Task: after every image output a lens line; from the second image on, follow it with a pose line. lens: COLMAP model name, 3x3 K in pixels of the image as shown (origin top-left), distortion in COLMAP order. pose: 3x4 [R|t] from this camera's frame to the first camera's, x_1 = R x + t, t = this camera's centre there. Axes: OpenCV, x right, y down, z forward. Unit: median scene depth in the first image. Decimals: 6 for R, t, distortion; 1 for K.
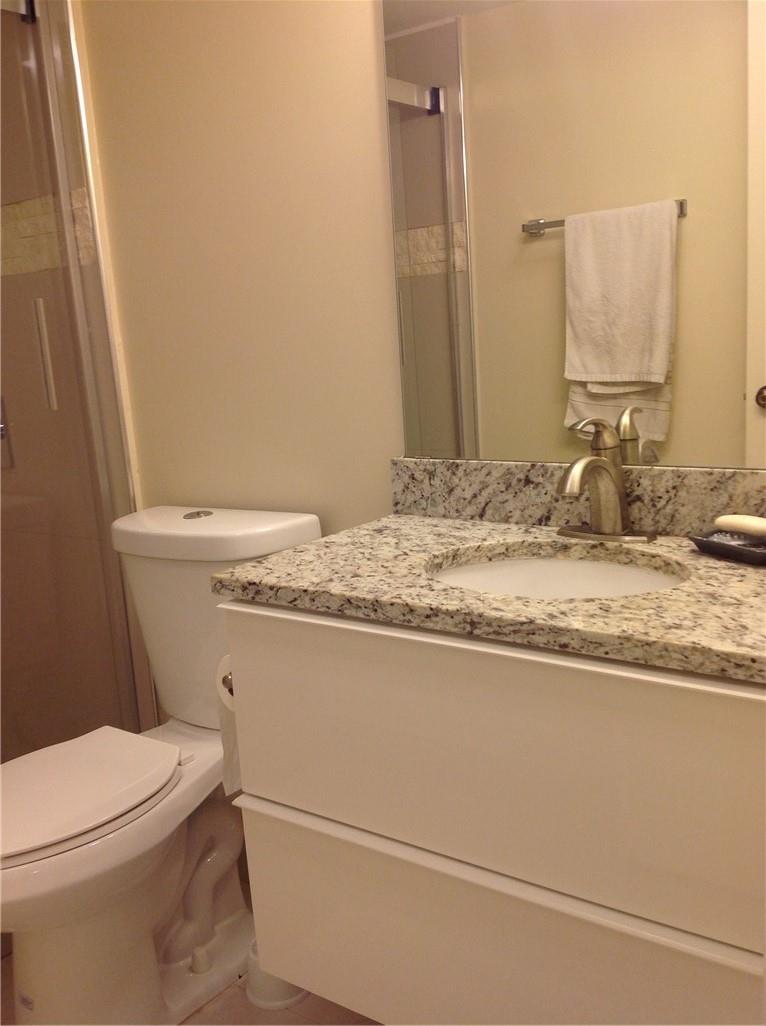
lens RADIAL K [[955.3, 0, 395.4], [0, 955.3, 513.2], [0, 0, 1]] dist [0.144133, -0.305297]
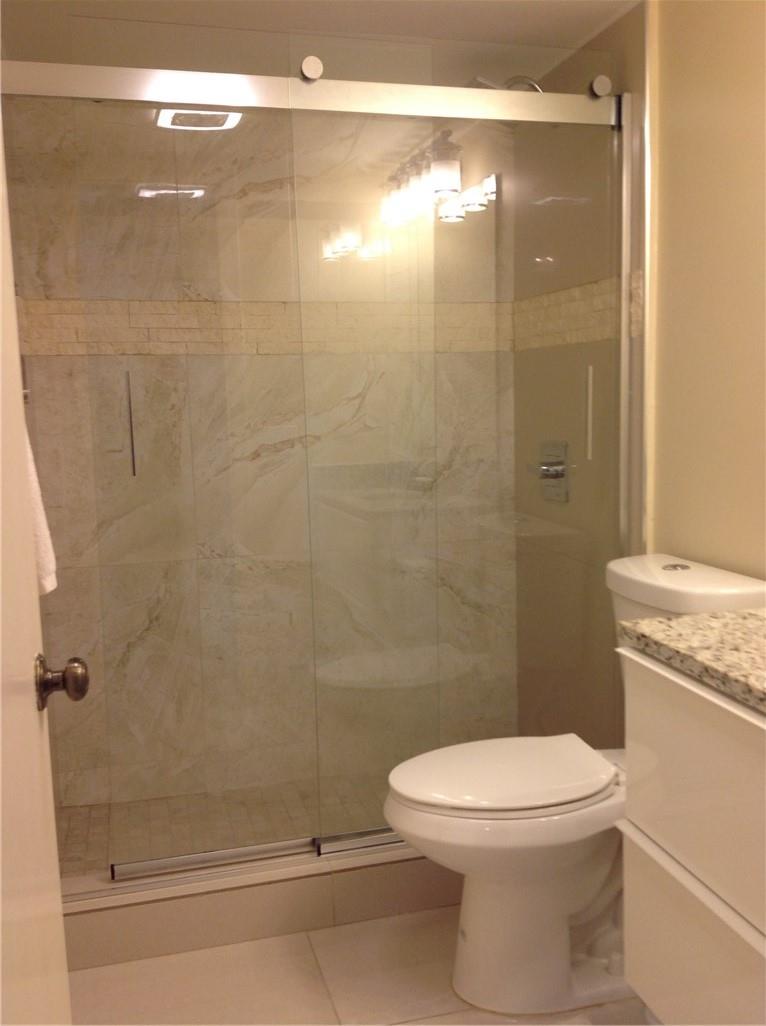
lens RADIAL K [[961.8, 0, 383.0], [0, 961.8, 513.0], [0, 0, 1]] dist [0.126754, -0.350118]
pose [[0.763341, 0.126746, -0.633440, 0.296073], [-0.144328, 0.989238, 0.024012, -0.048983], [0.629666, 0.073094, 0.773419, -0.084857]]
